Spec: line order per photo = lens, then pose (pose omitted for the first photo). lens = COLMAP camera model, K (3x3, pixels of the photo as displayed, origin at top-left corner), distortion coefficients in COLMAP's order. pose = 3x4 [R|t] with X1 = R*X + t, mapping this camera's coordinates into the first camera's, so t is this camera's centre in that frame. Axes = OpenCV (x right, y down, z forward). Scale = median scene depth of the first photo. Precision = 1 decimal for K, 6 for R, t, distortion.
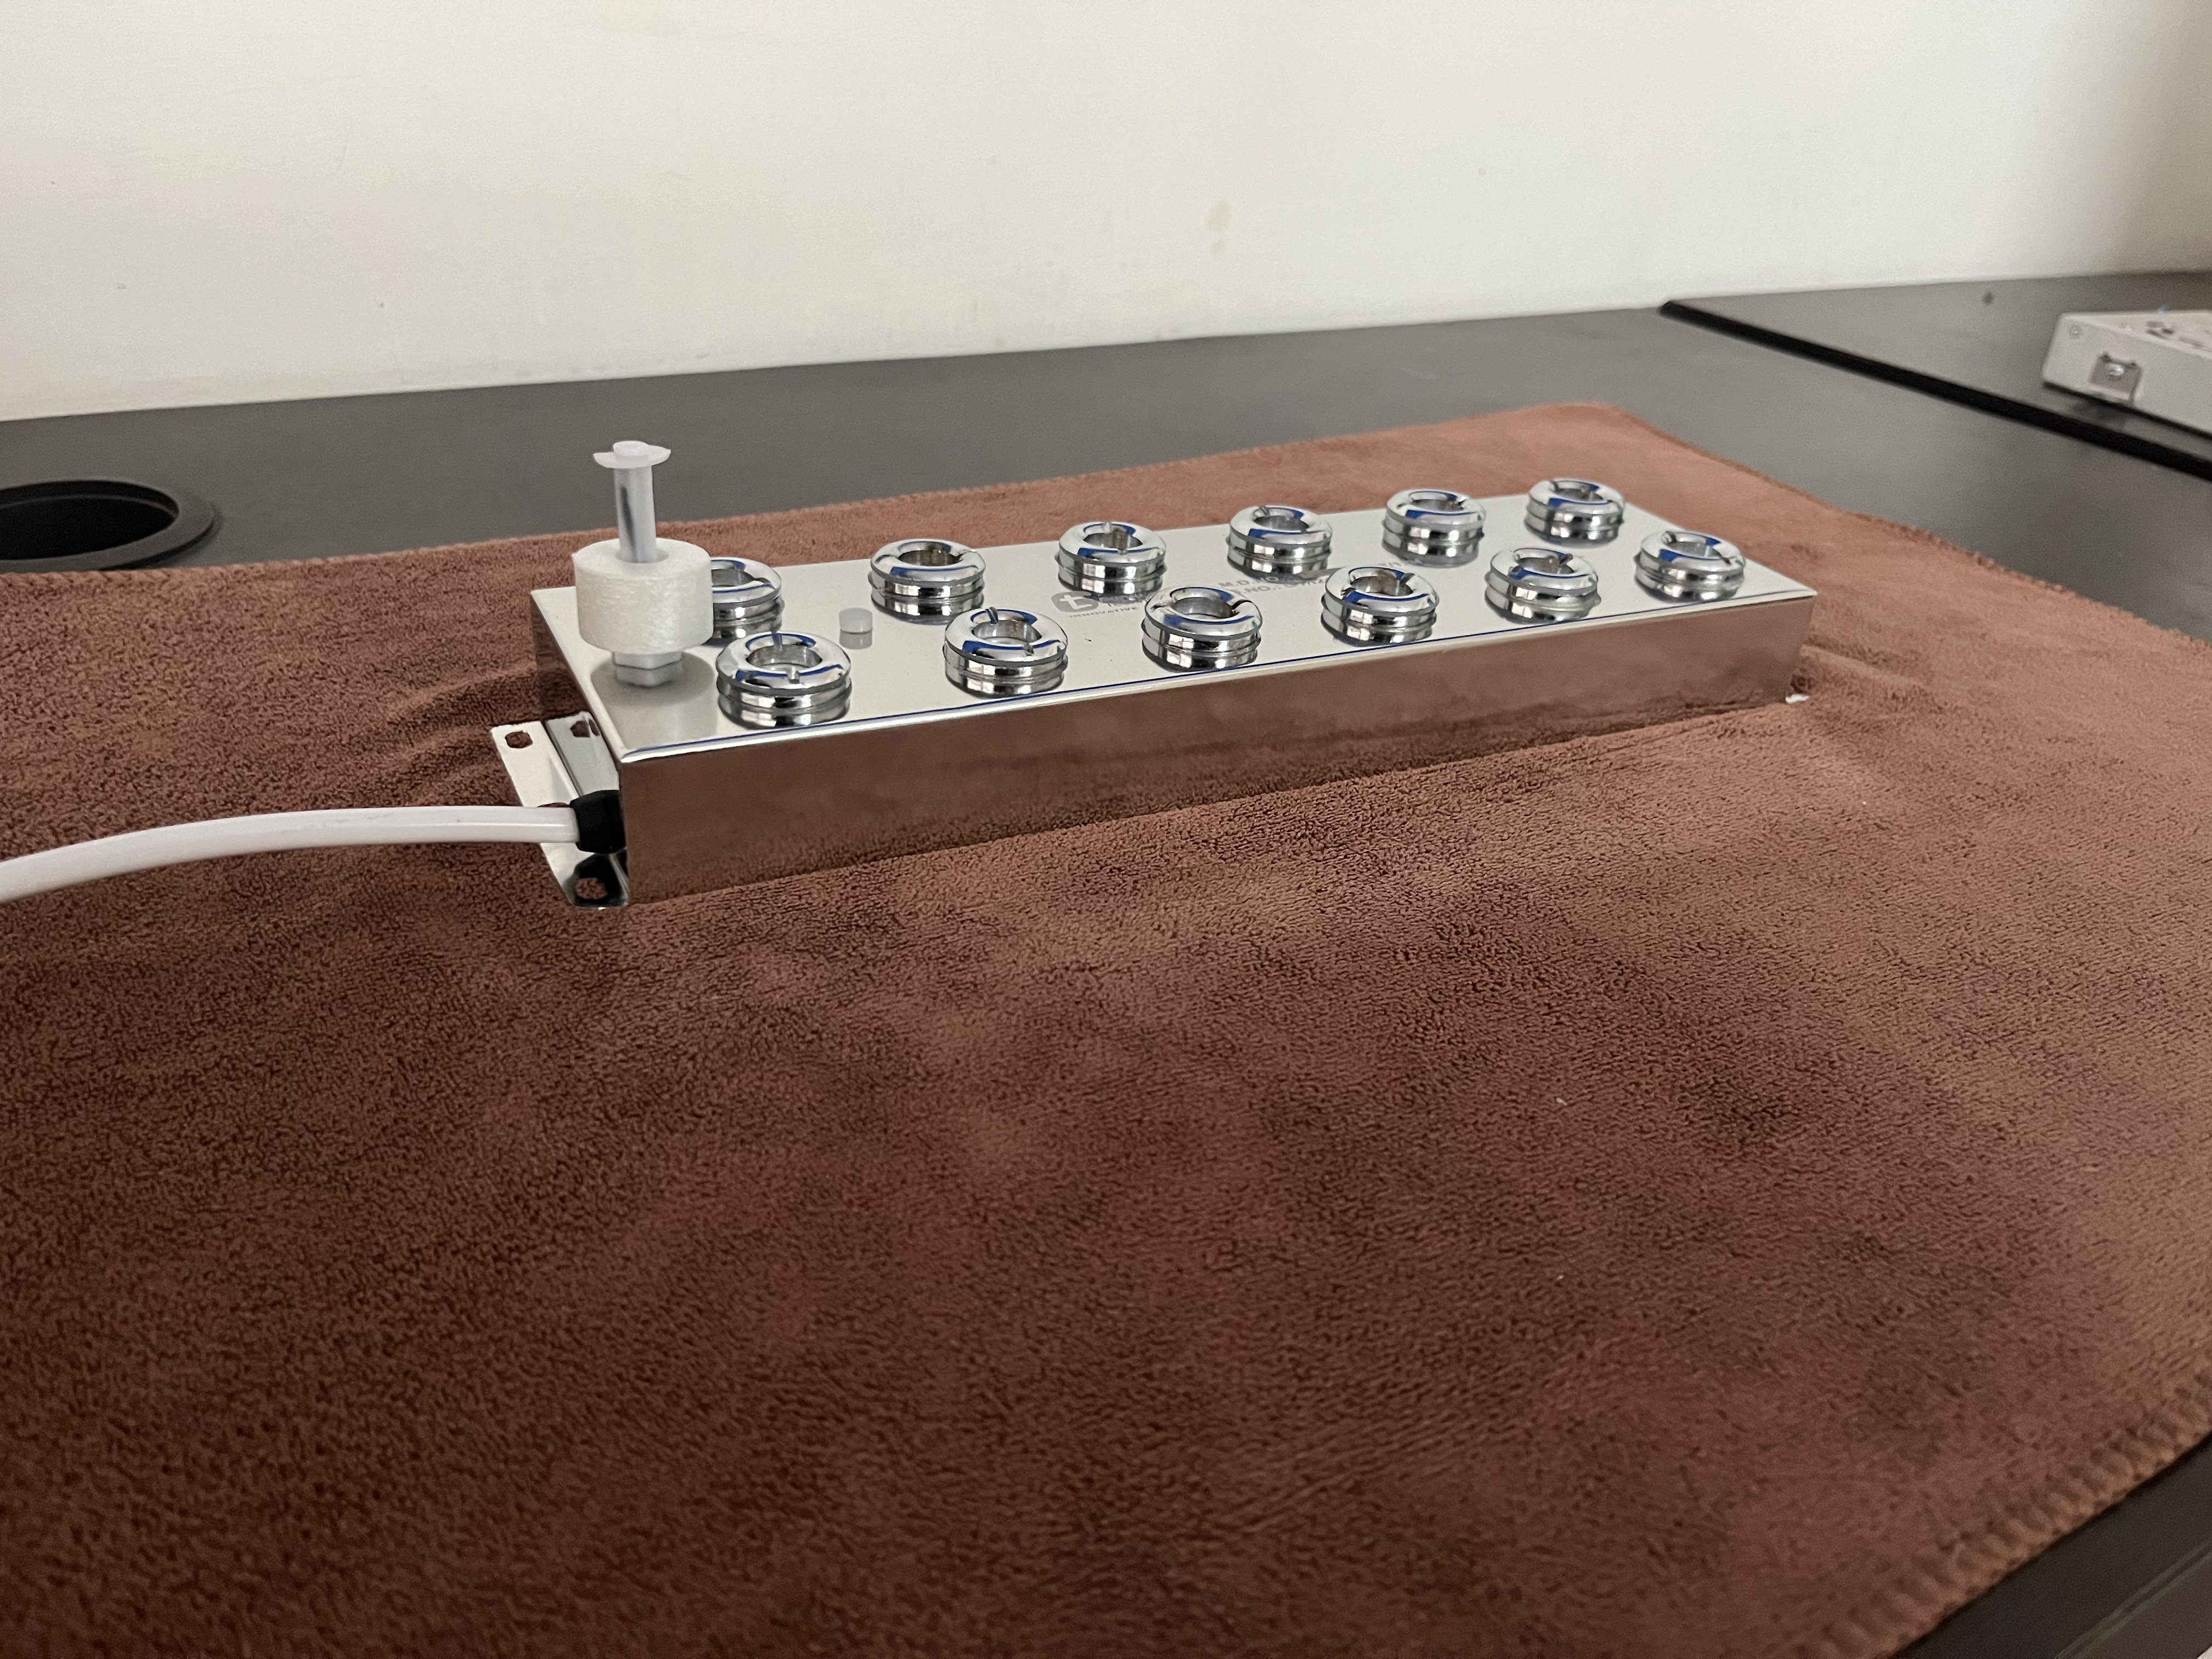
lens RADIAL K [[1663.9, 0, 1094.5], [0, 1663.9, 819.6], [0, 0, 1]] dist [0.021618, -0.043702]
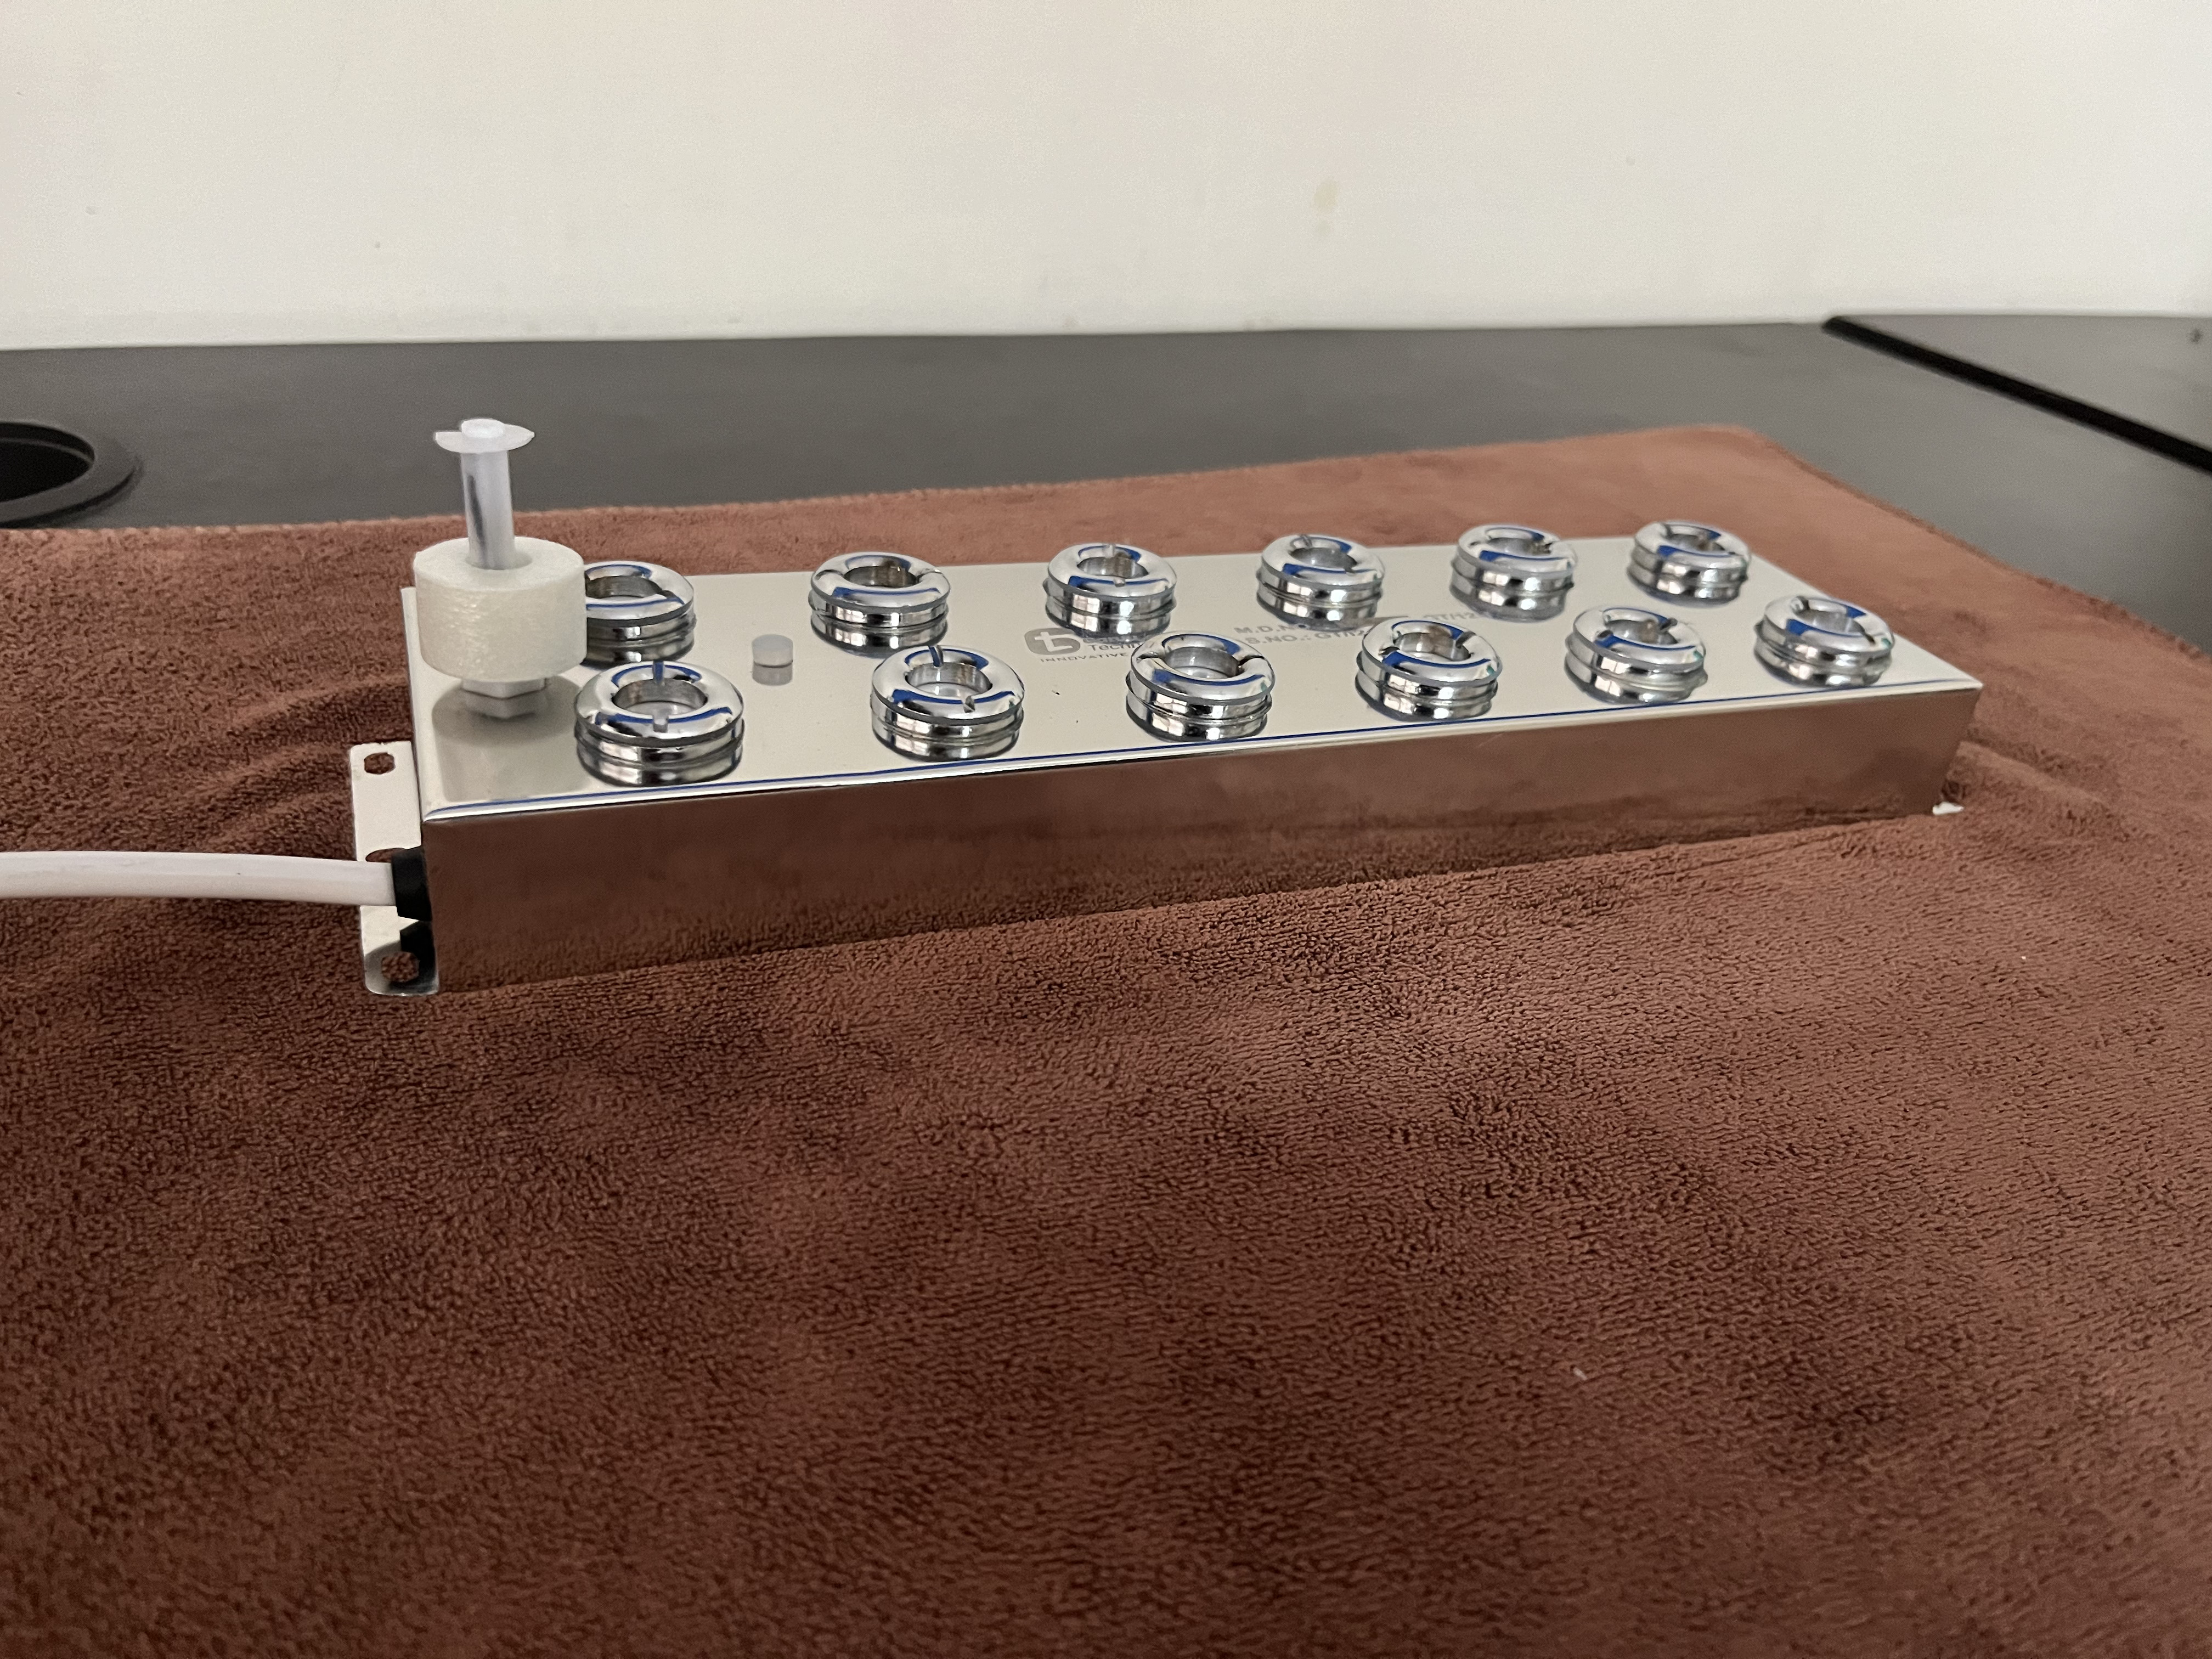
lens RADIAL K [[1663.9, 0, 1101.5], [0, 1663.9, 816.0], [0, 0, 1]] dist [0.021618, -0.043702]
pose [[0.995050, 0.073575, -0.066802, 0.083509], [-0.073023, 0.997273, 0.010671, -0.063078], [0.067405, -0.005740, 0.997709, 0.204464]]
